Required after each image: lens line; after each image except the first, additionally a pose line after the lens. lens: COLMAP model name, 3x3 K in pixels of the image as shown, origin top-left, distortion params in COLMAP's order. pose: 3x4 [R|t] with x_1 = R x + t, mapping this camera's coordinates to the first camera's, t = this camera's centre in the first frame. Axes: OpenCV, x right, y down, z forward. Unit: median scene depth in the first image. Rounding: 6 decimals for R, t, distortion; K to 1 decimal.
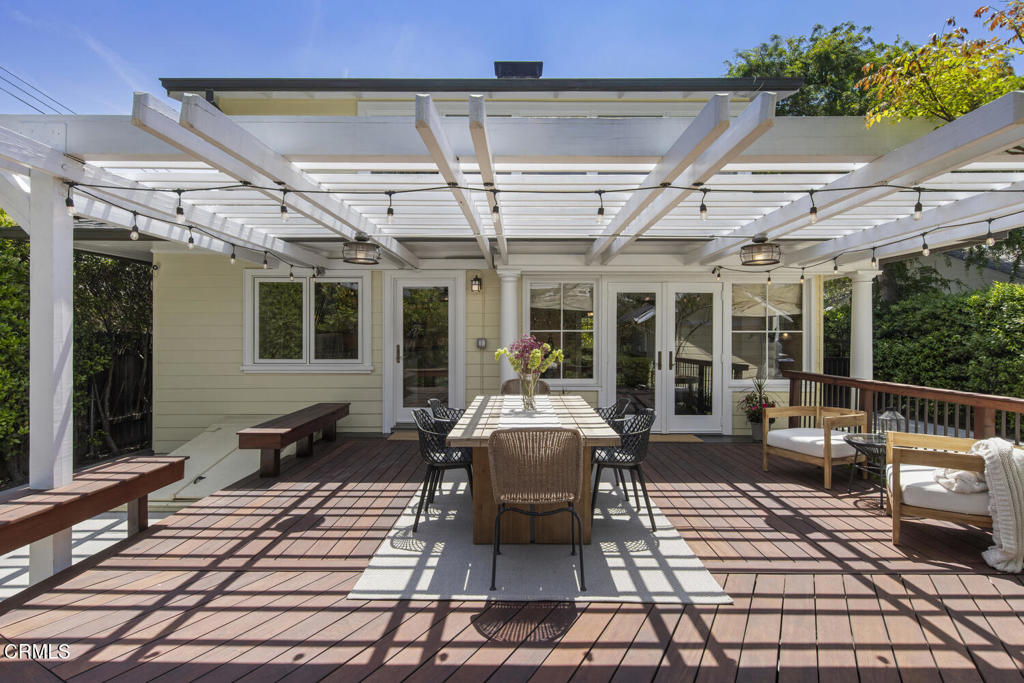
lens RADIAL K [[500.8, 0, 512.0], [0, 500.8, 341.5], [0, 0, 1]] dist [0.001429, 0.000139]
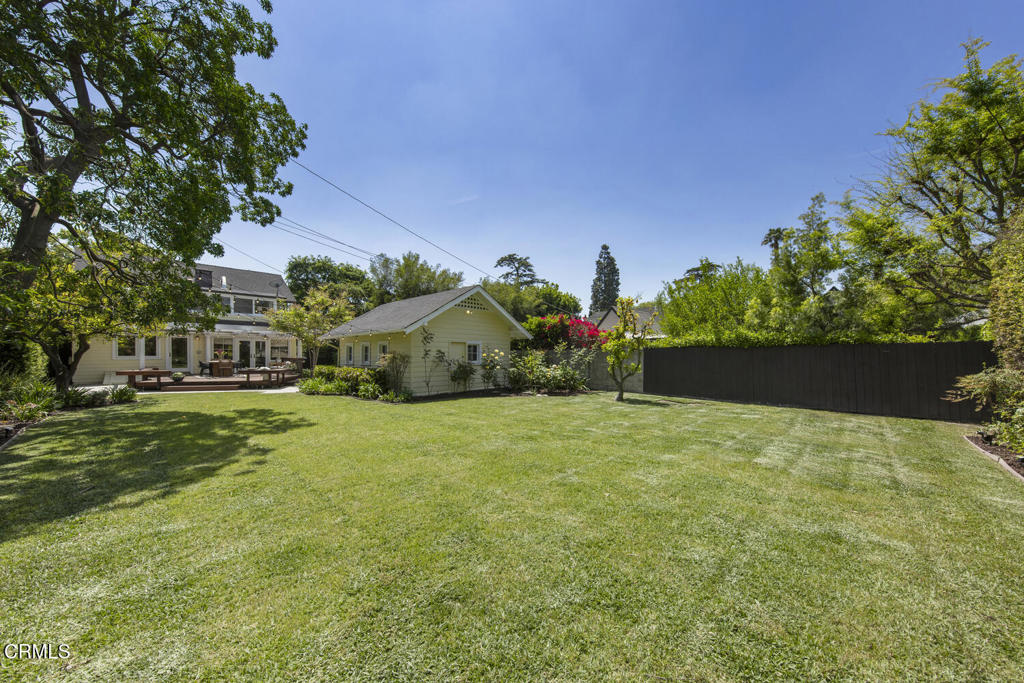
lens RADIAL K [[350.5, 0, 511.7], [0, 350.5, 357.4], [0, 0, 1]] dist [0.000303, 0.000016]
pose [[0.663104, -0.004745, 0.748513, -0.546468], [0.001151, 0.999985, 0.005320, 0.036787], [-0.748527, -0.002666, 0.663099, -3.004440]]
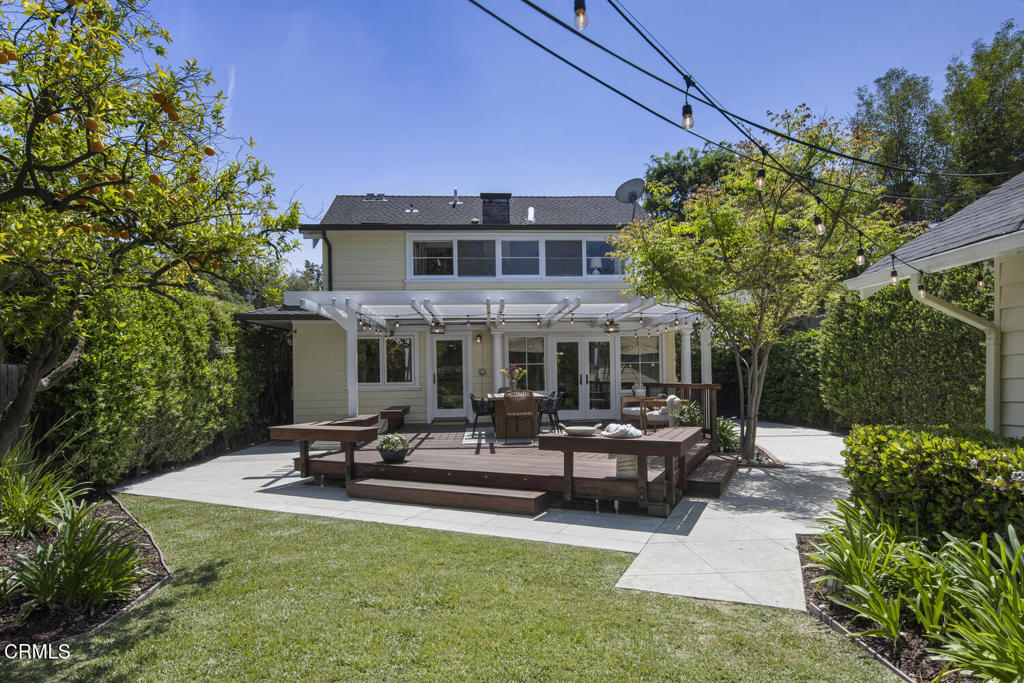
lens RADIAL K [[513.7, 0, 513.1], [0, 513.7, 383.9], [0, 0, 1]] dist [0.001242, 0.000214]
pose [[0.997420, -0.019196, 0.069175, -0.078020], [0.018835, 0.999805, 0.005857, 0.037974], [-0.069274, -0.004539, 0.997587, -0.832071]]
